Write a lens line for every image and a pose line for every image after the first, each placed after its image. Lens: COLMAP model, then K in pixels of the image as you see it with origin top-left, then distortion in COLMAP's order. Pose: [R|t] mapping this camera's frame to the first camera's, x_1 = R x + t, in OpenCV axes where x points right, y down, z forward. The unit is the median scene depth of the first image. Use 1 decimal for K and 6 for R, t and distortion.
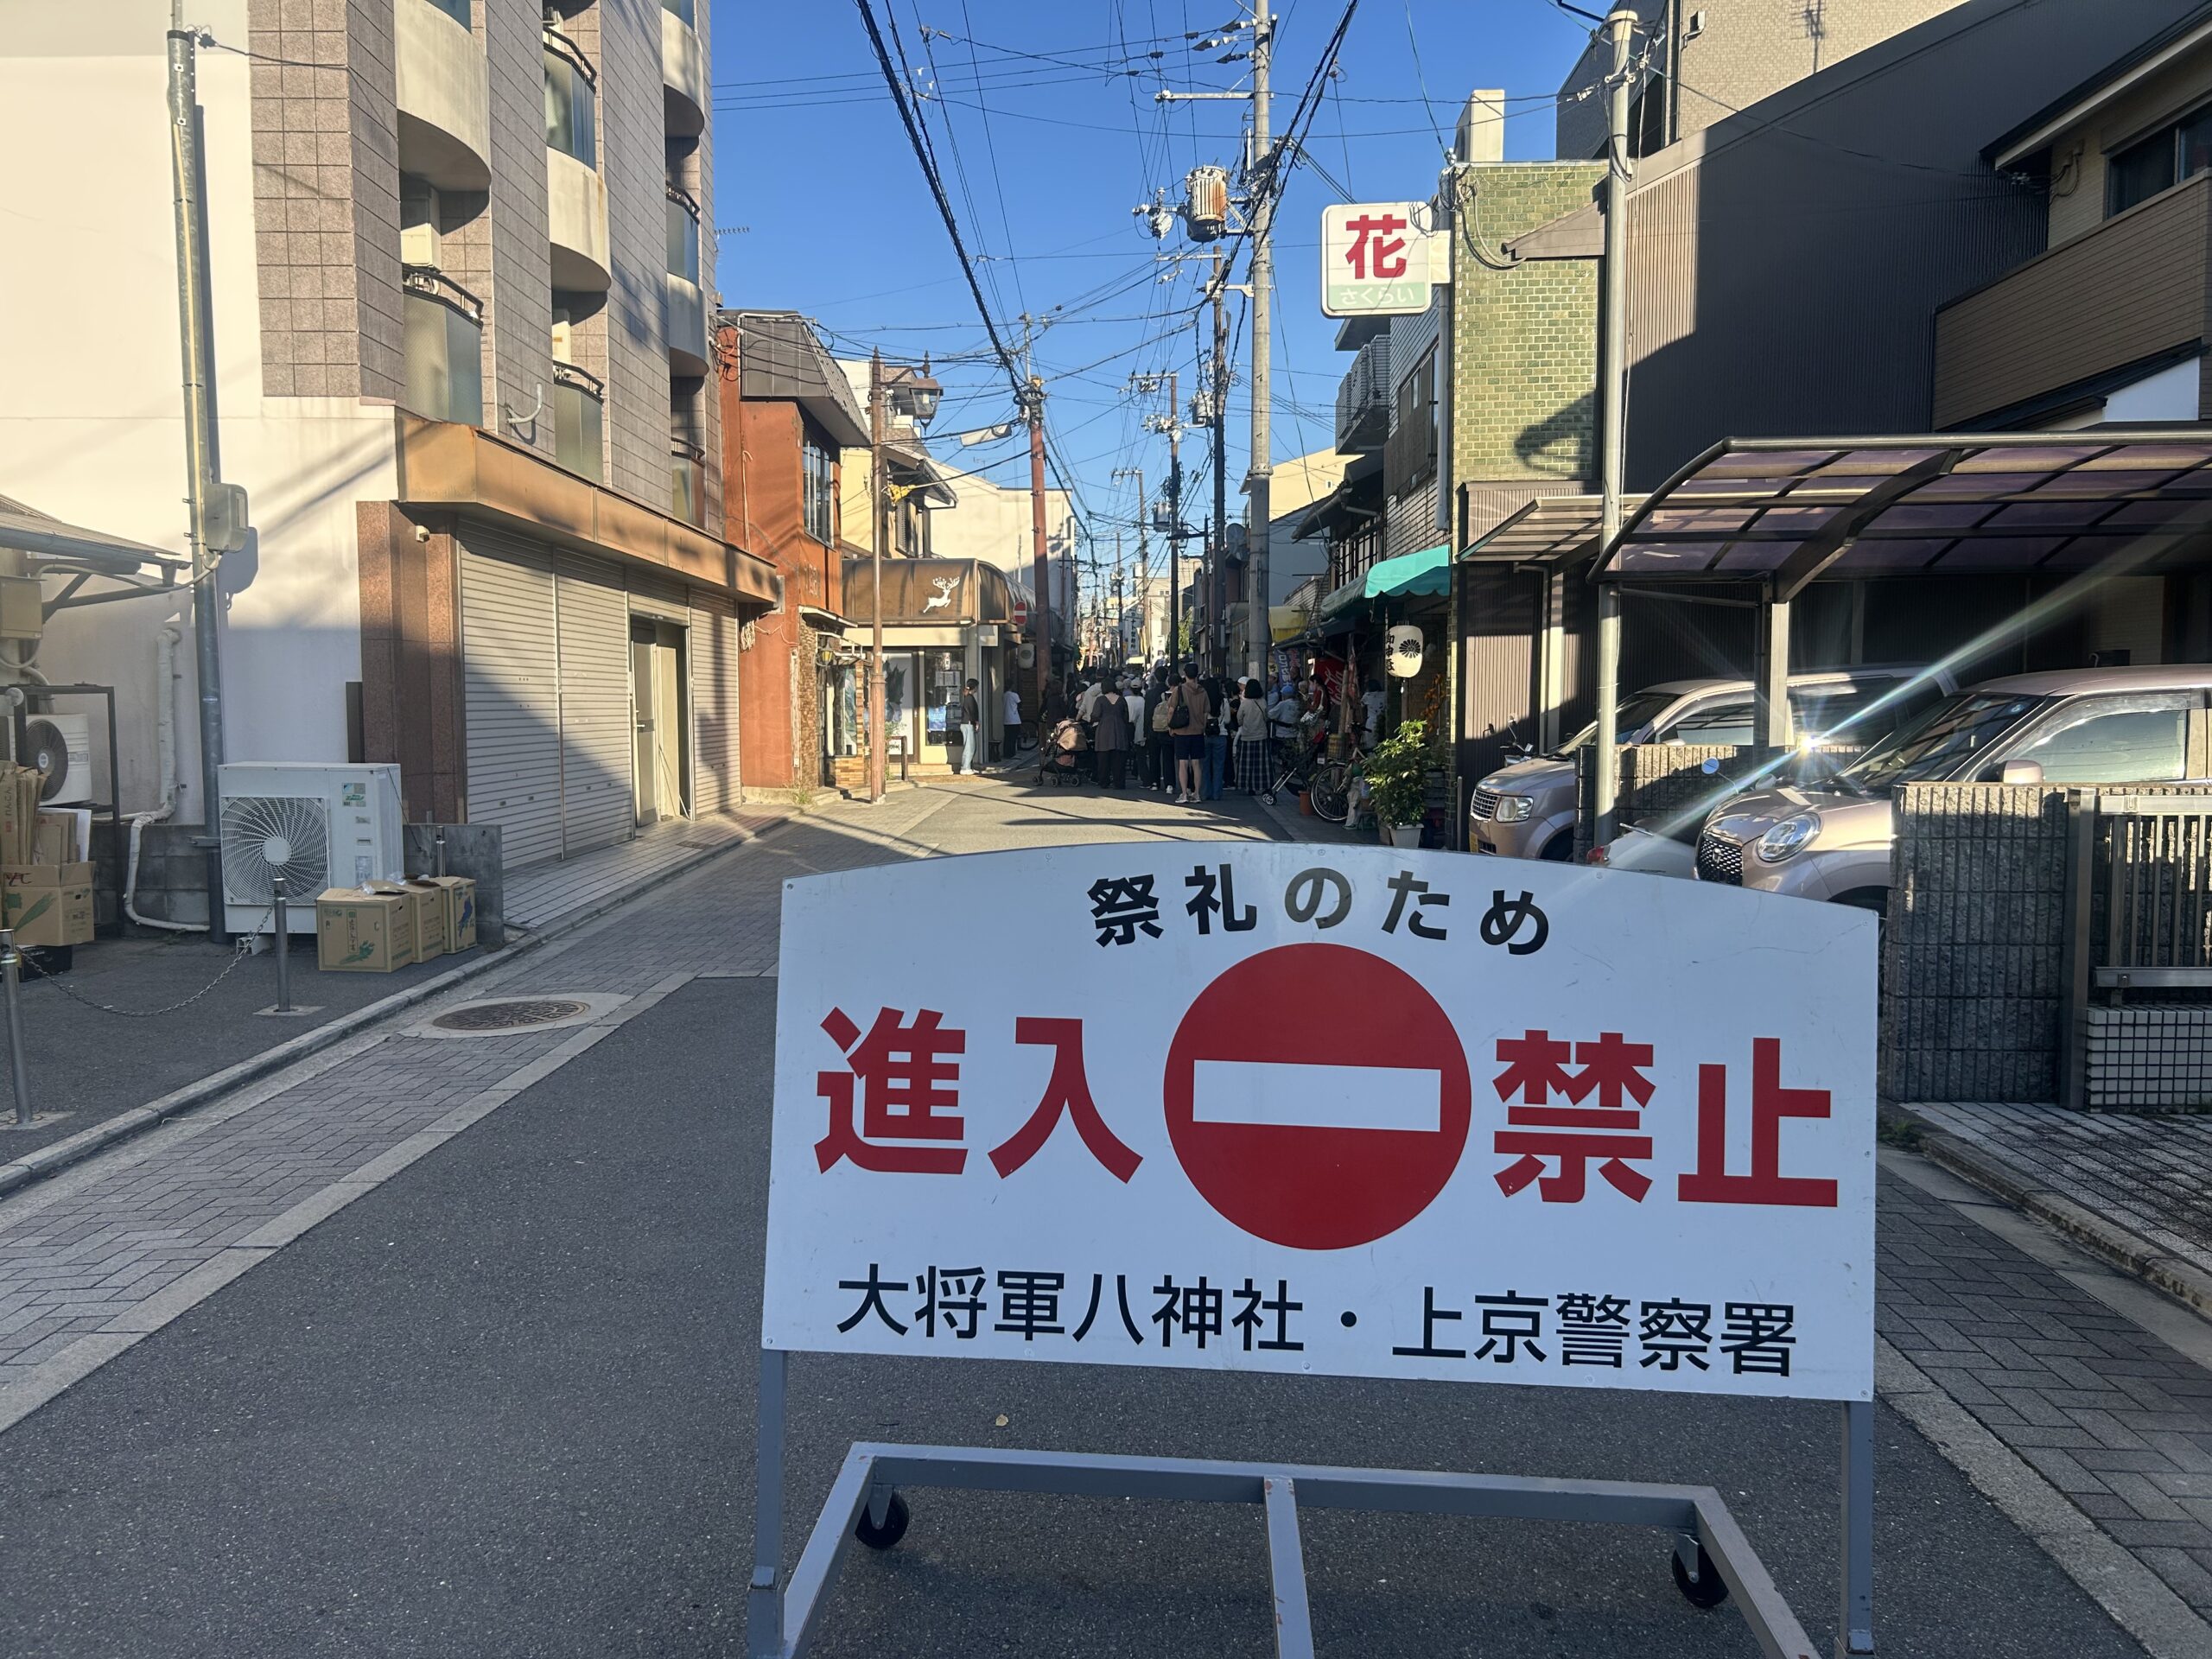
lens RADIAL K [[1716.9, 0, 1106.0], [0, 1716.9, 829.5], [0, 0, 1]] dist [0.009216, 0.013326]
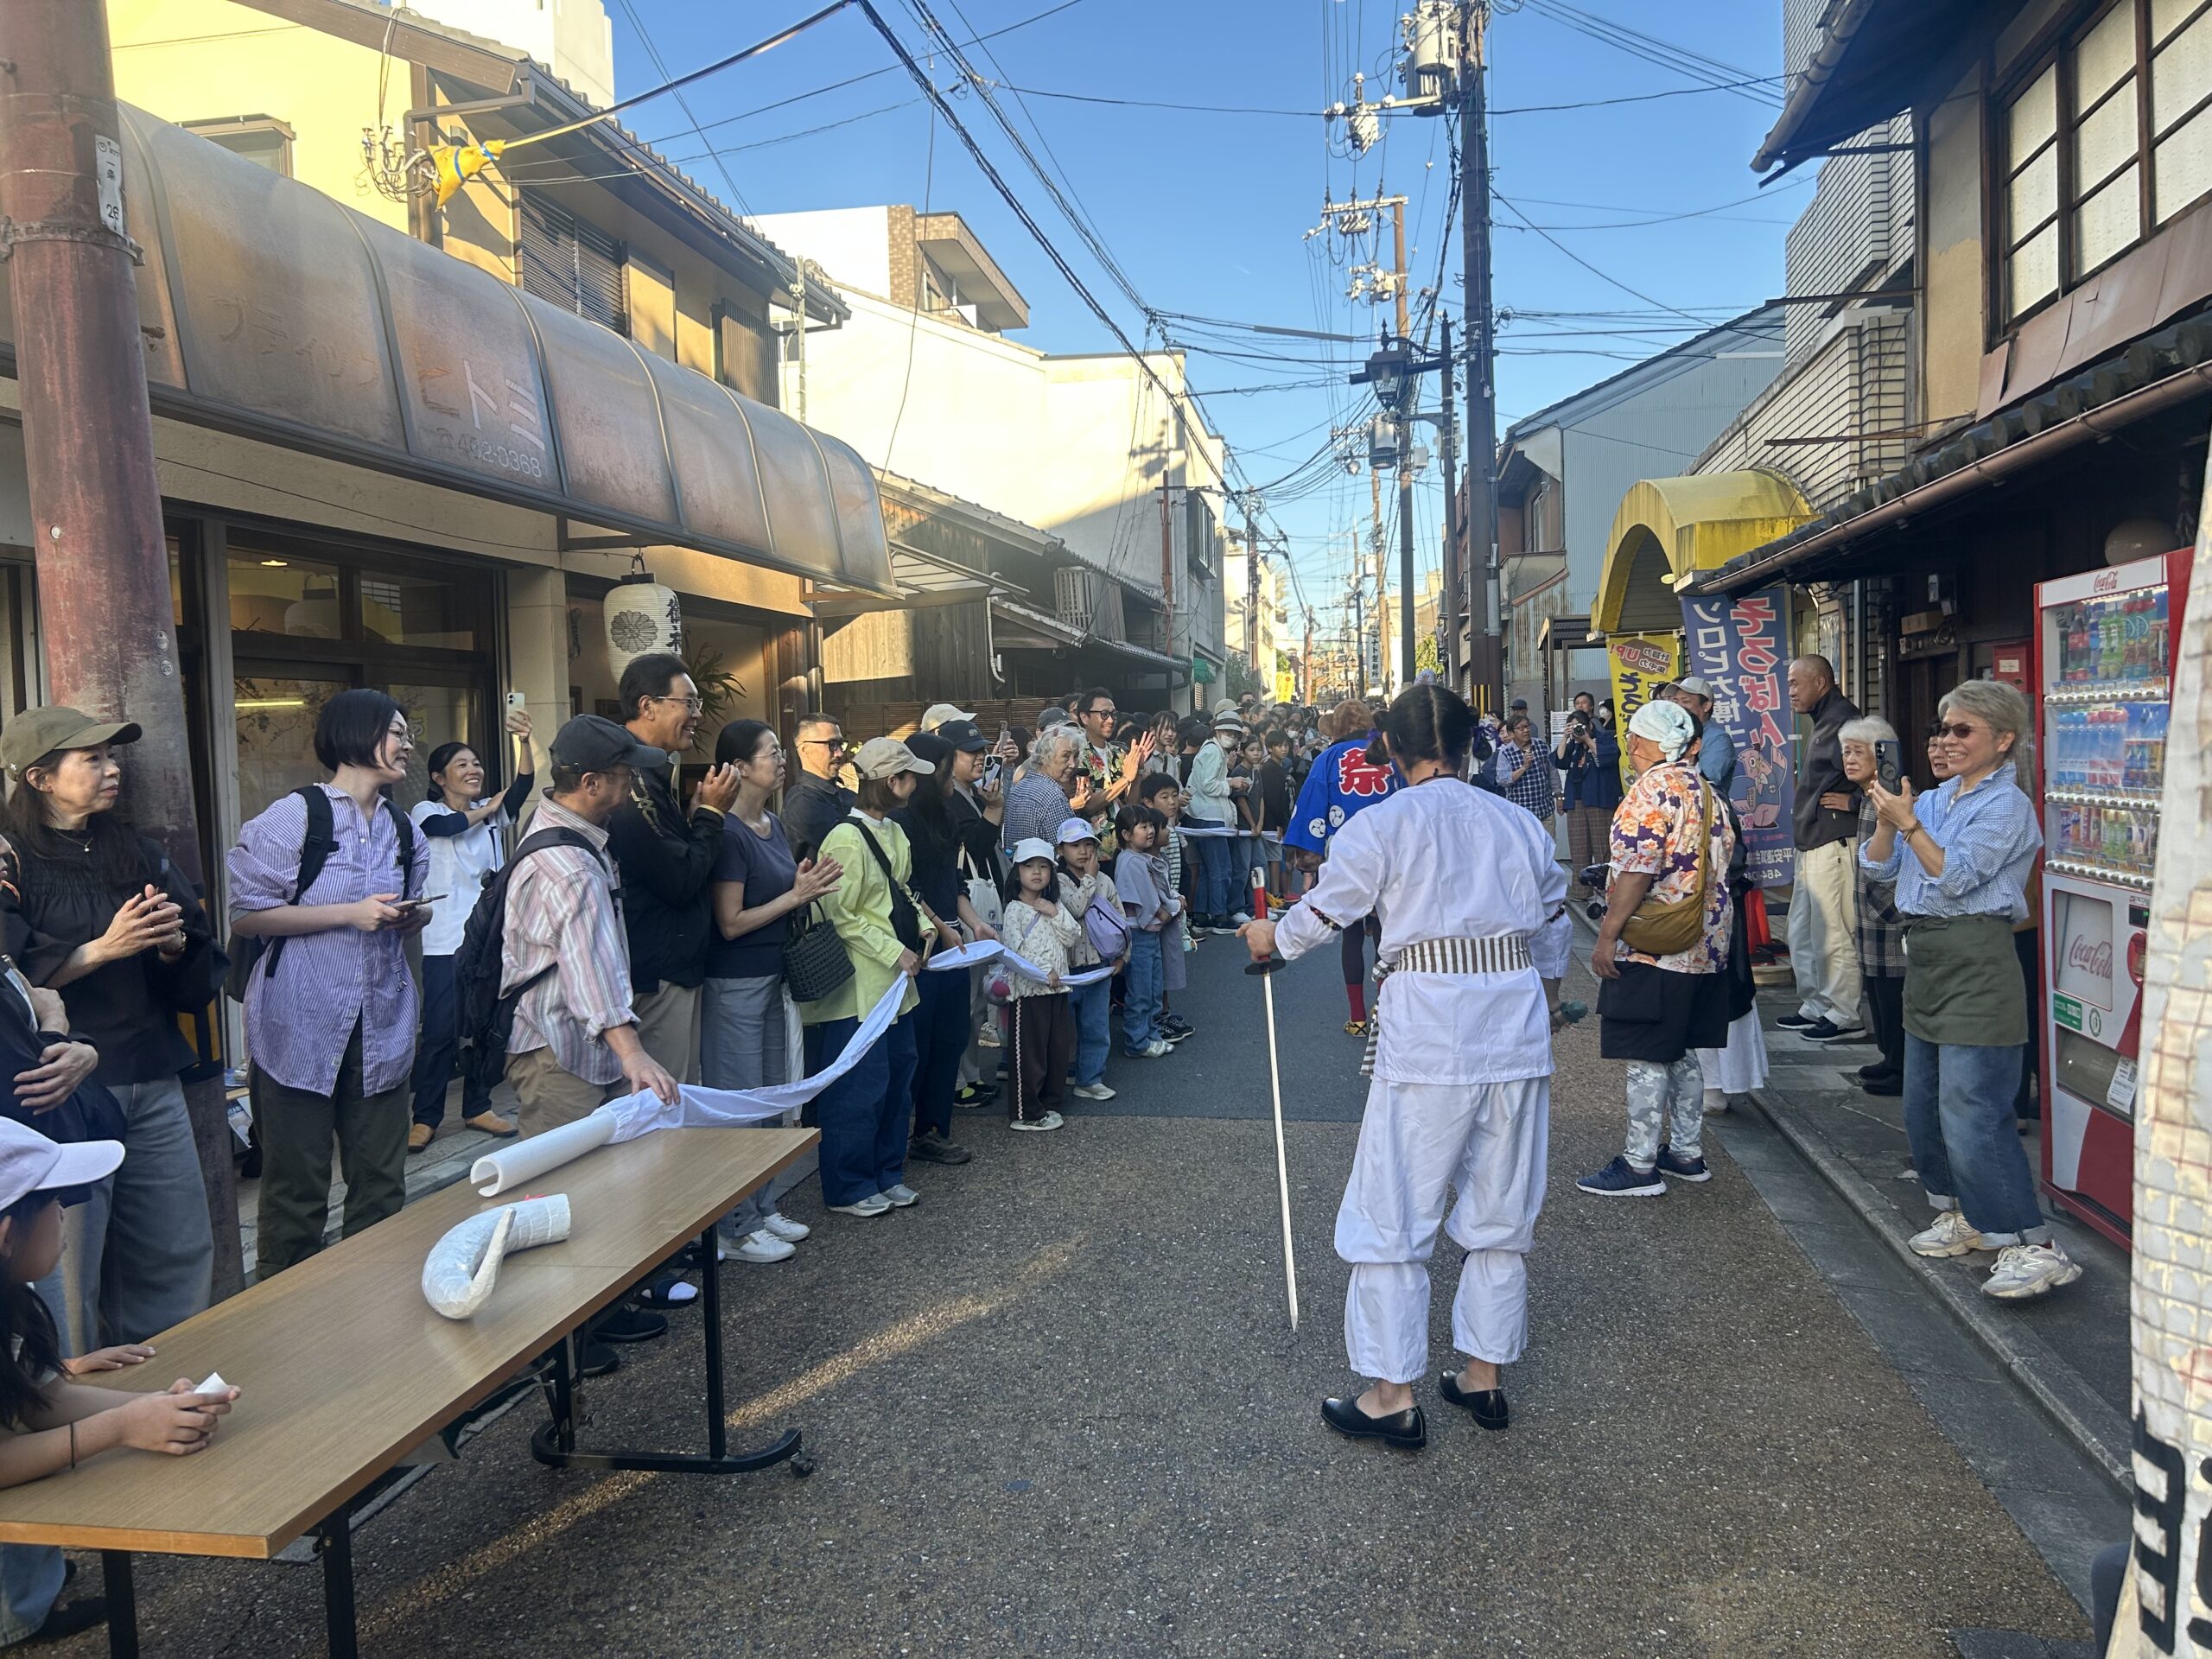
lens RADIAL K [[1716.9, 0, 1106.0], [0, 1716.9, 829.5], [0, 0, 1]] dist [0.009216, 0.013326]
pose [[0.987825, -0.019647, -0.154325, 0.039257], [0.015872, 0.999545, -0.025655, -0.051023], [0.154759, 0.022893, 0.987687, 0.586154]]
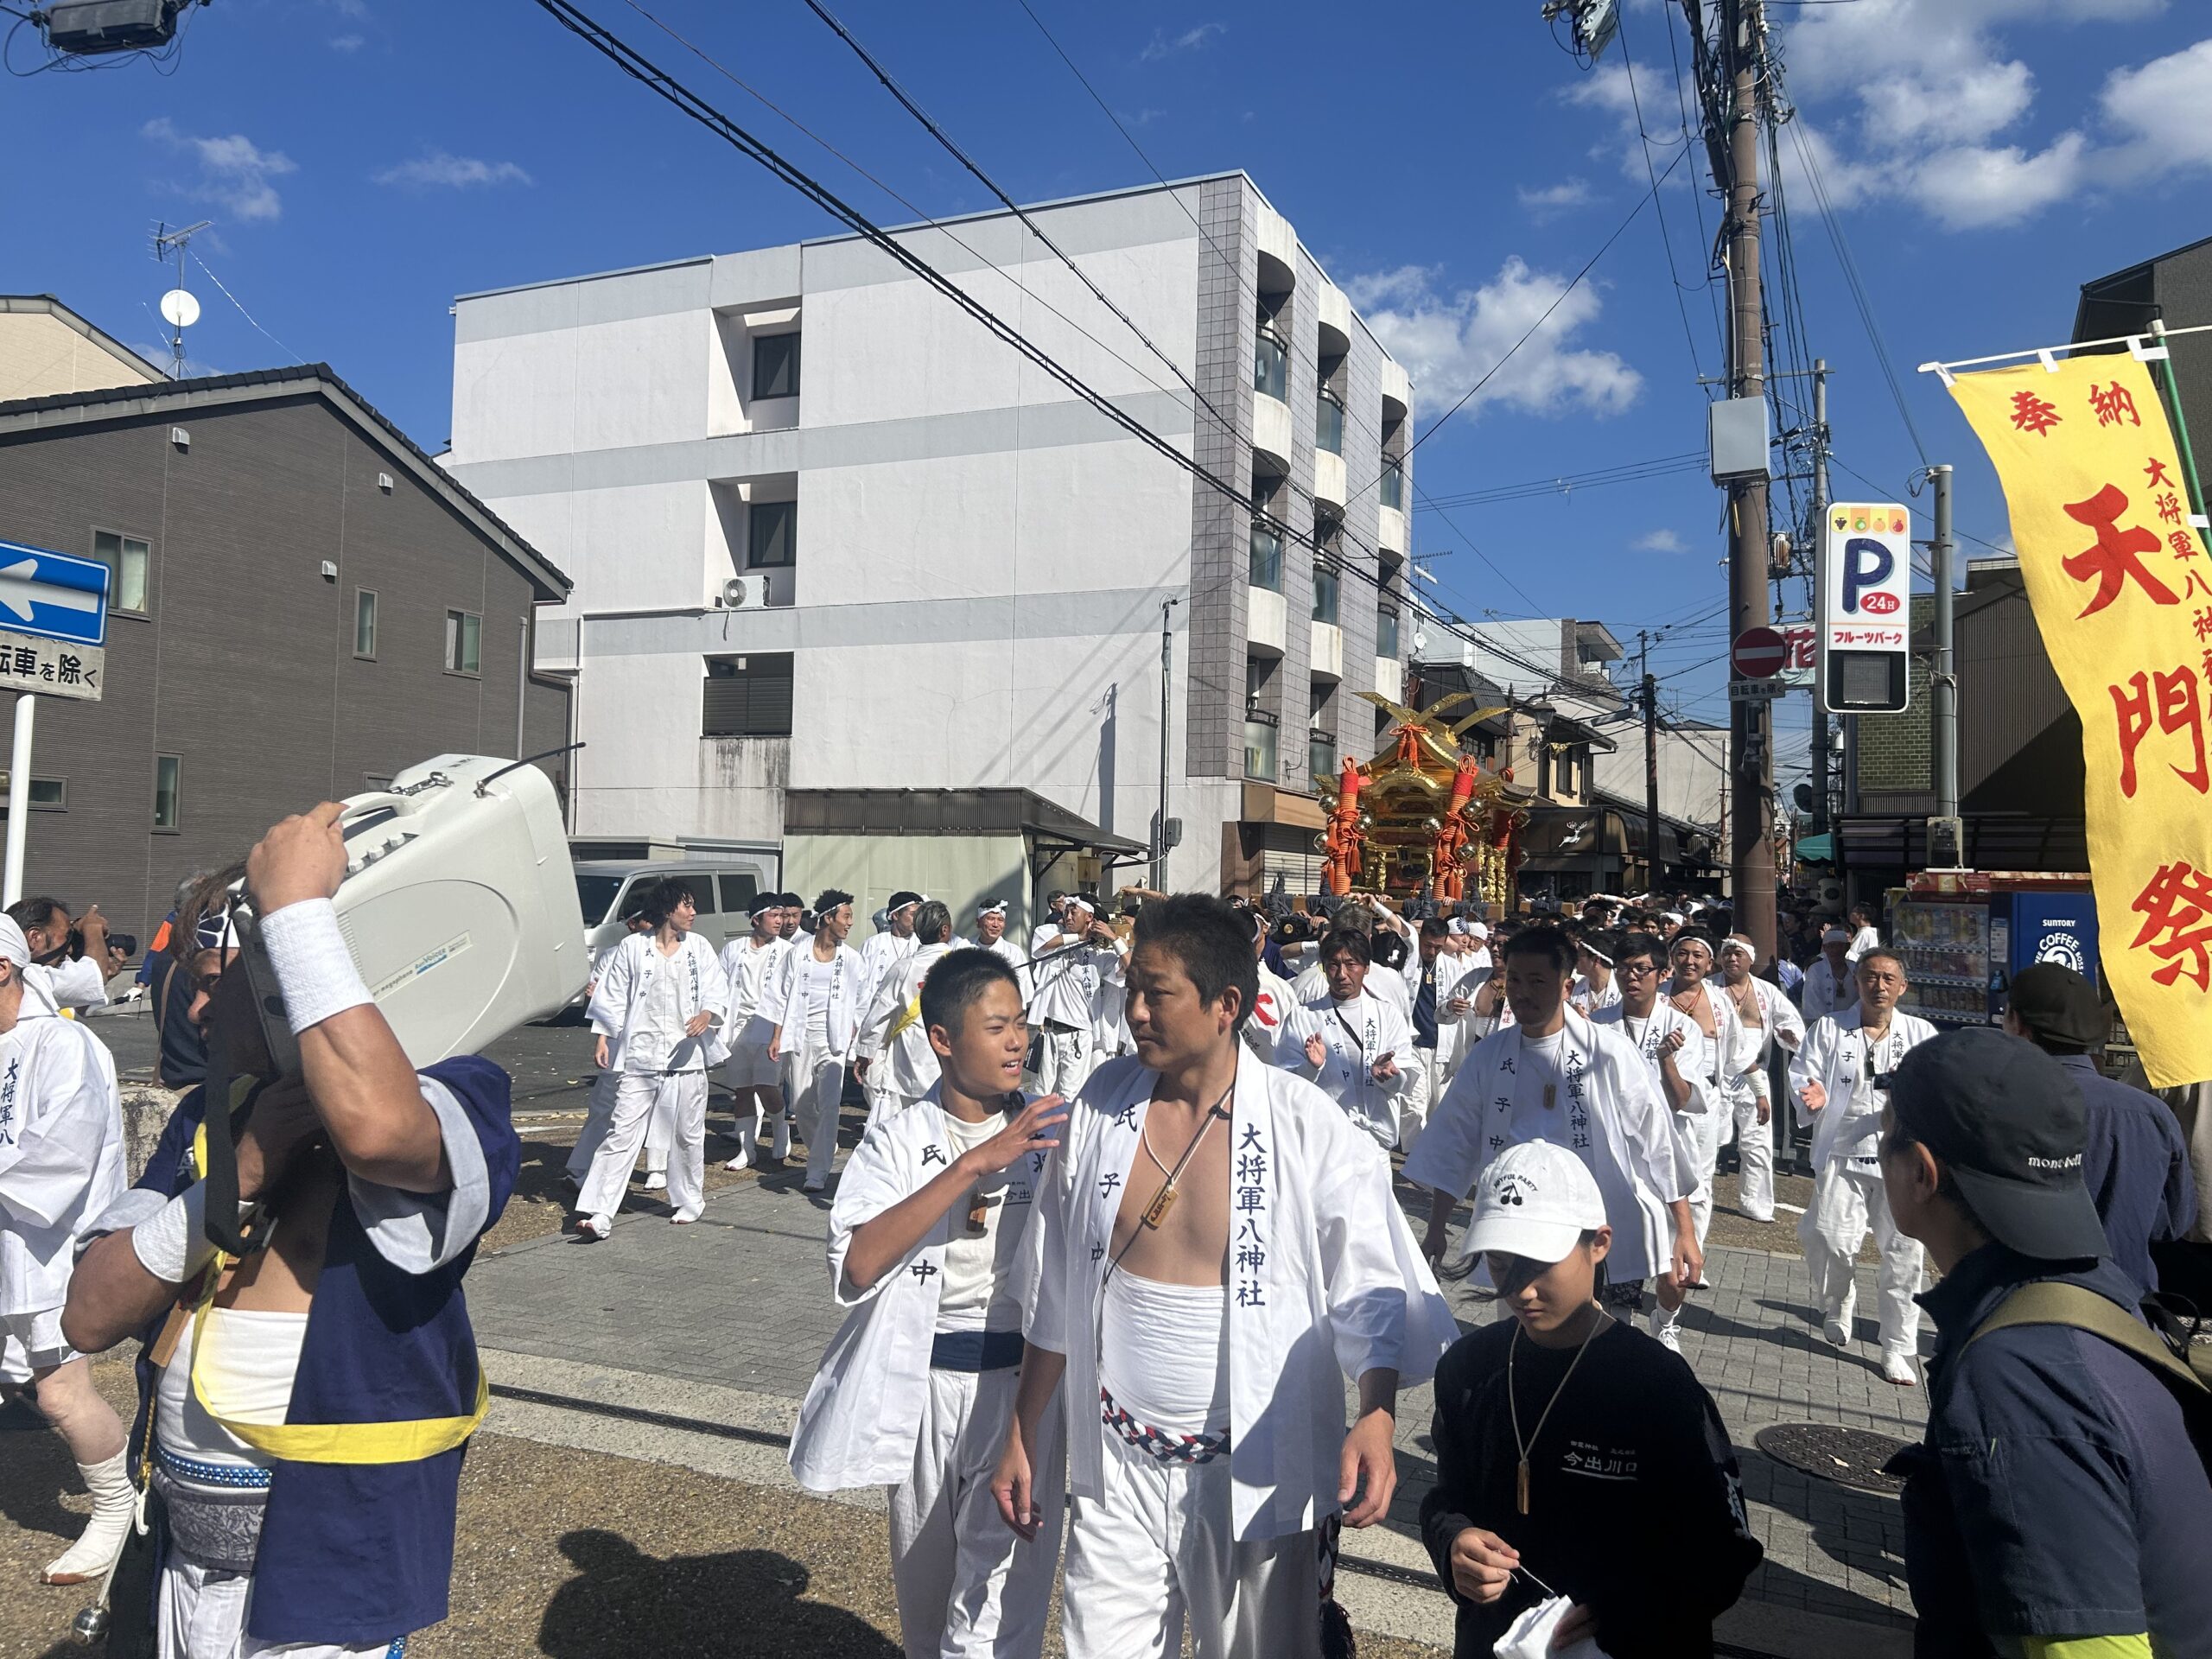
lens RADIAL K [[1716.9, 0, 1106.0], [0, 1716.9, 829.5], [0, 0, 1]] dist [0.009216, 0.013326]
pose [[0.913447, 0.016810, -0.406610, 0.081533], [-0.062180, 0.993180, -0.098627, 0.011960], [0.402179, 0.115373, 0.908263, -0.264876]]
